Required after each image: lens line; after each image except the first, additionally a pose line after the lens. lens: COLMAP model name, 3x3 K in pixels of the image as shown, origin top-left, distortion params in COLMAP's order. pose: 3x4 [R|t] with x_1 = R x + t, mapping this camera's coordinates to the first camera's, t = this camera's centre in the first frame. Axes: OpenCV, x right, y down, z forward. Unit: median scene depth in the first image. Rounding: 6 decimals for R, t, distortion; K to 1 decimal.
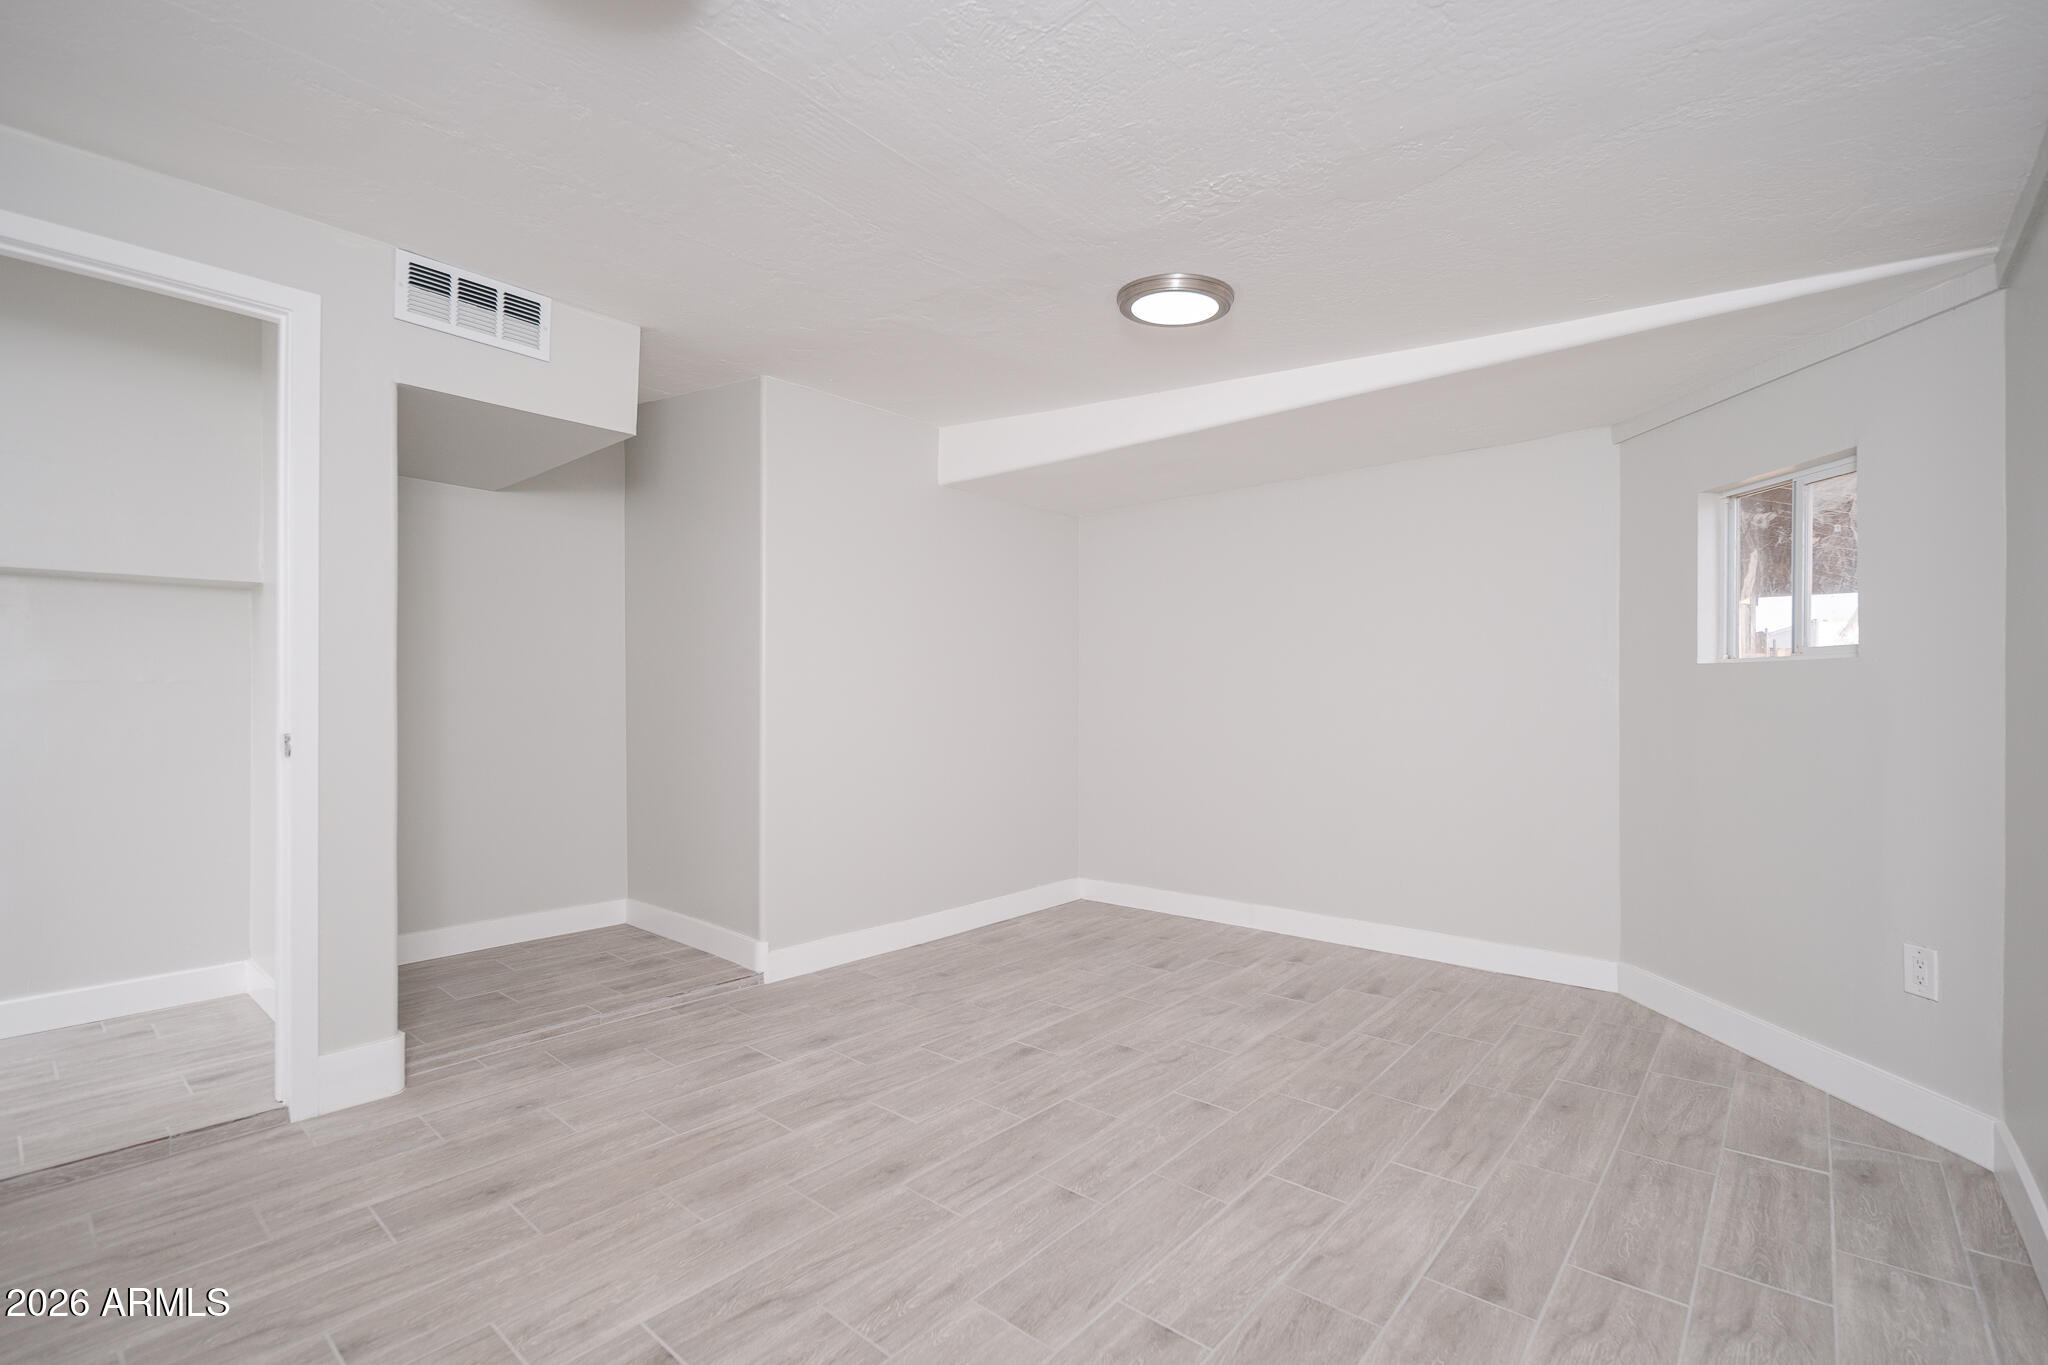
lens RADIAL K [[918.5, 0, 1026.8], [0, 918.5, 692.6], [0, 0, 1]] dist [0.002414, 0.000299]
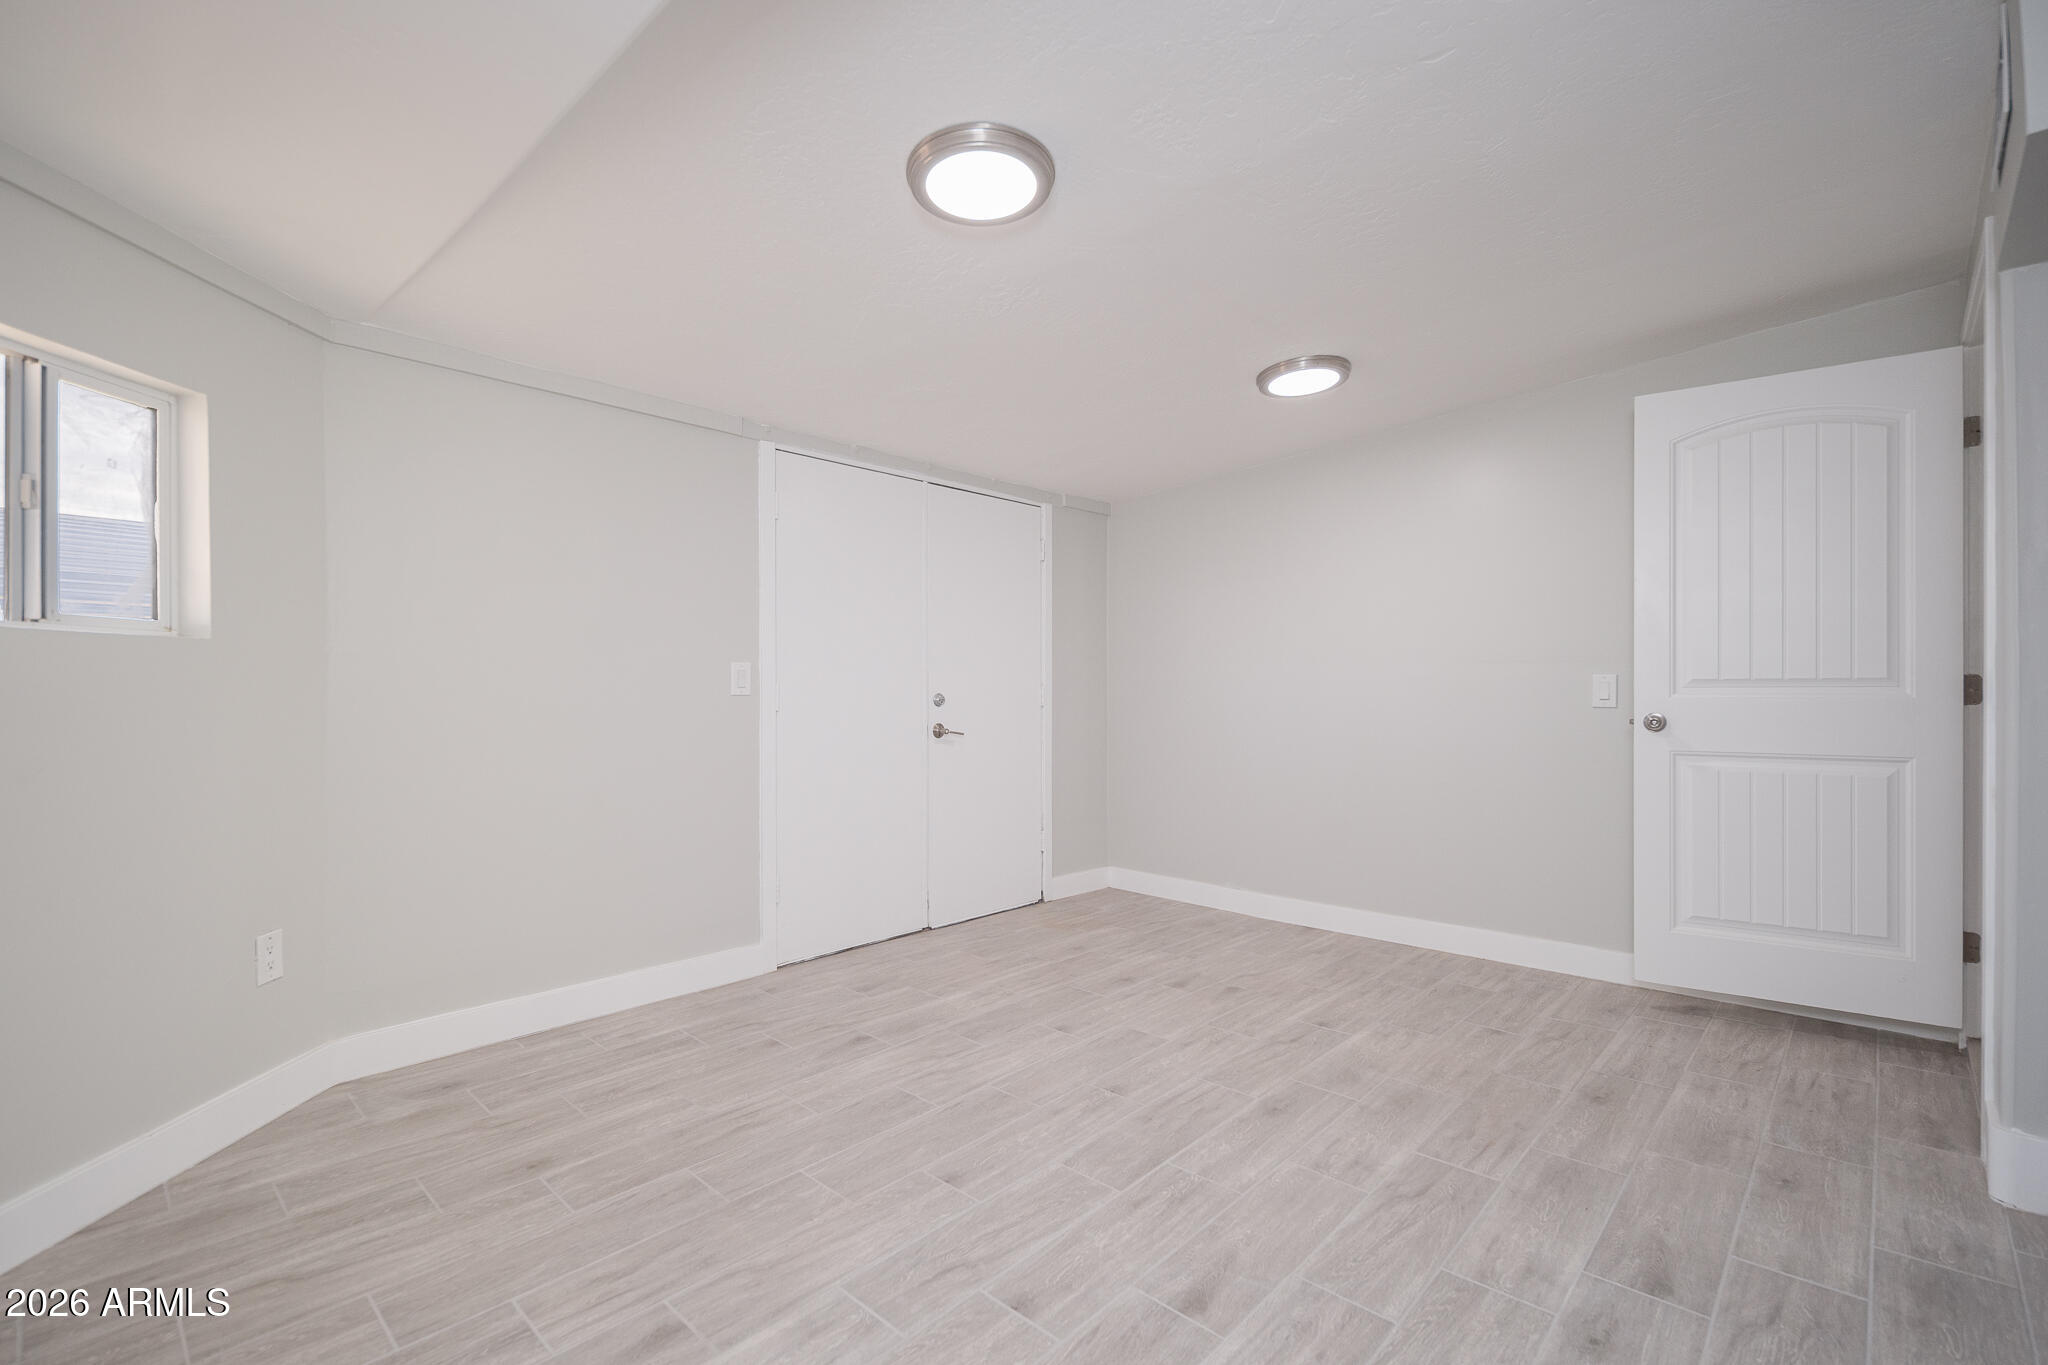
lens RADIAL K [[918.5, 0, 1020.5], [0, 918.5, 693.7], [0, 0, 1]] dist [0.002414, 0.000299]
pose [[-0.998965, 0.000427, 0.045474, 0.106146], [0.000456, 1.000000, 0.000611, 0.014183], [-0.045474, 0.000631, -0.998965, 2.041856]]
